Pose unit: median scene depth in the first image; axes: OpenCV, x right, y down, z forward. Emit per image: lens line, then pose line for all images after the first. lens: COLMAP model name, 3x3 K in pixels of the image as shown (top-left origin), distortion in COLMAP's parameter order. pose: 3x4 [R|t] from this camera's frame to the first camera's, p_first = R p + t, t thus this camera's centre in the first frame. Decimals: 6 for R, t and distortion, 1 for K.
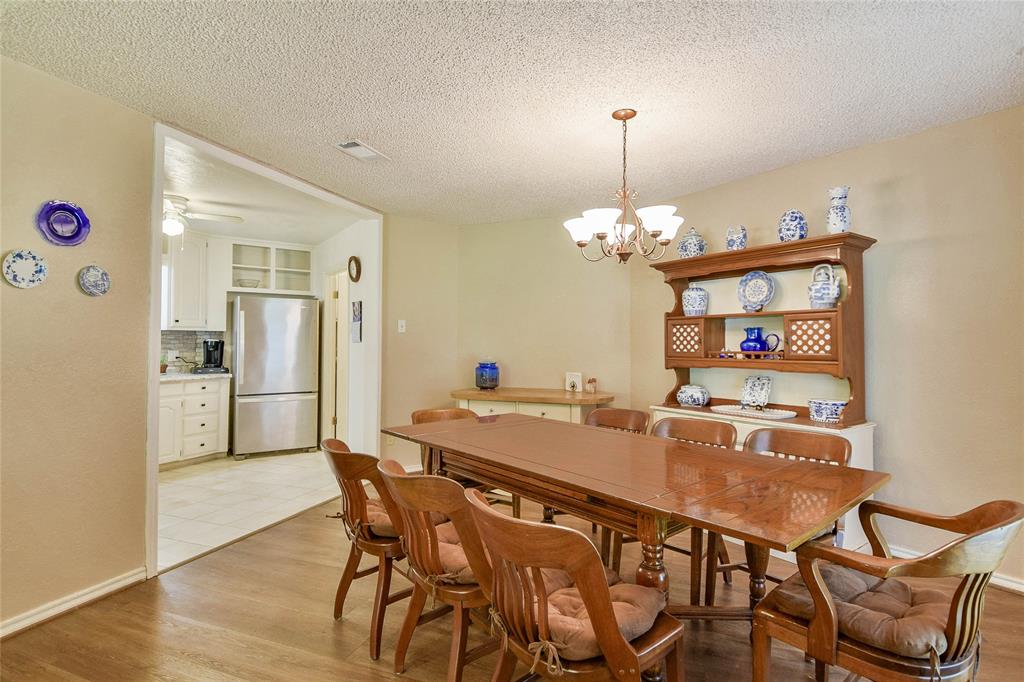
lens RADIAL K [[510.2, 0, 511.7], [0, 510.2, 333.3], [0, 0, 1]] dist [0.042577, -0.053565]
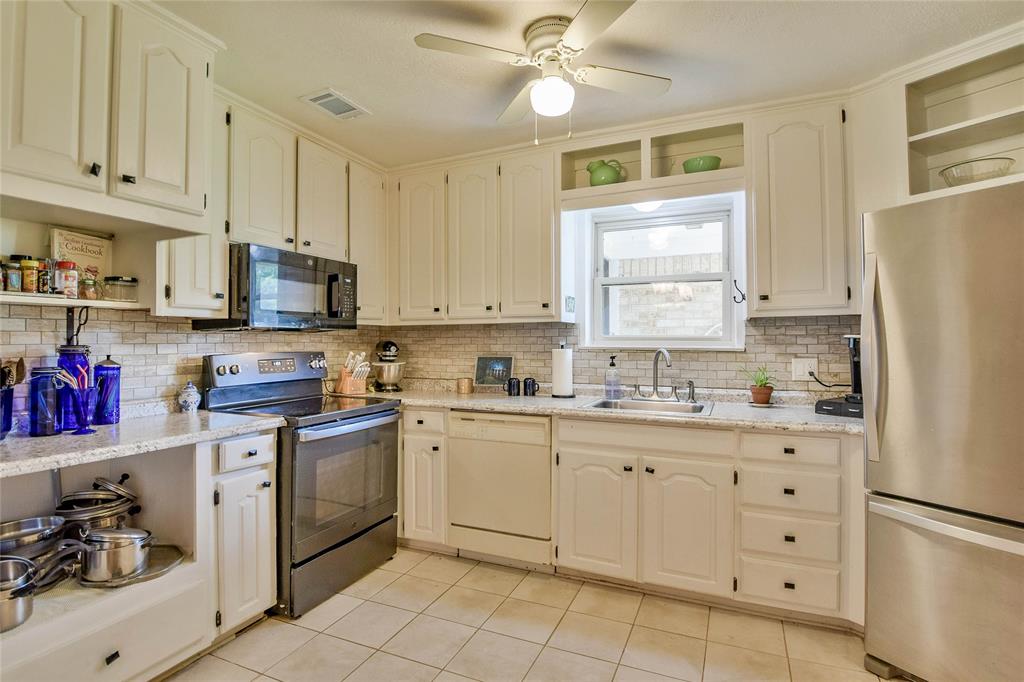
lens RADIAL K [[510.2, 0, 511.7], [0, 510.2, 333.3], [0, 0, 1]] dist [0.042577, -0.053565]
pose [[-0.067258, -0.018809, -0.997558, -0.151033], [0.028212, 0.999387, -0.020746, 0.011589], [0.997337, -0.029538, -0.066686, 0.748656]]
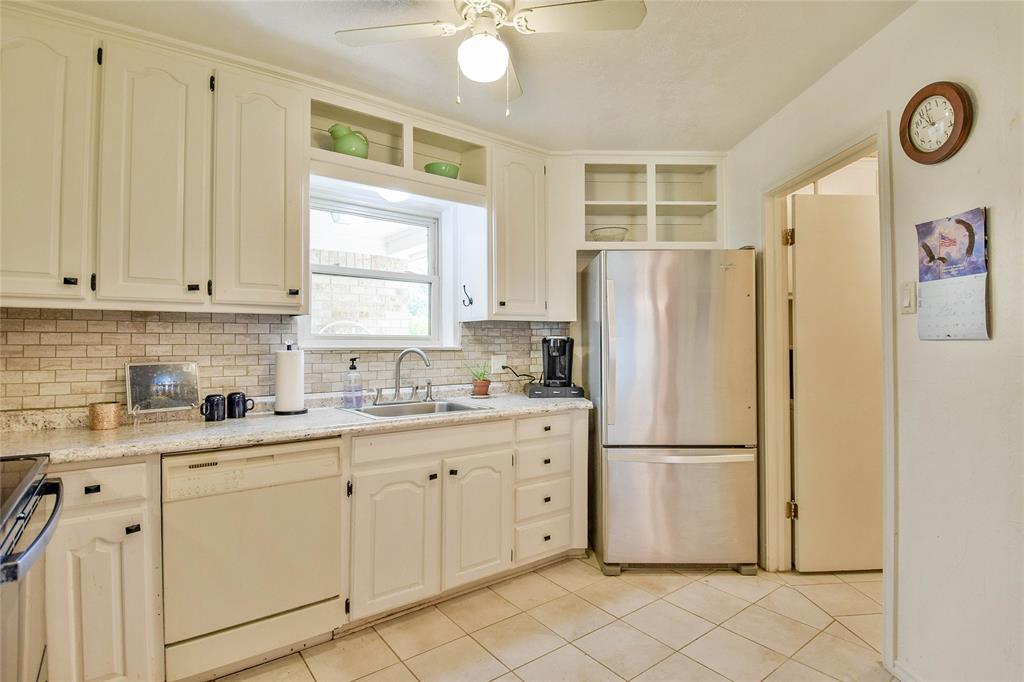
lens RADIAL K [[510.2, 0, 511.7], [0, 510.2, 333.3], [0, 0, 1]] dist [0.042577, -0.053565]
pose [[0.843264, -0.011901, -0.537368, -0.323568], [0.016497, 0.999857, 0.003743, 0.005873], [0.537247, -0.012021, 0.843339, 0.504212]]
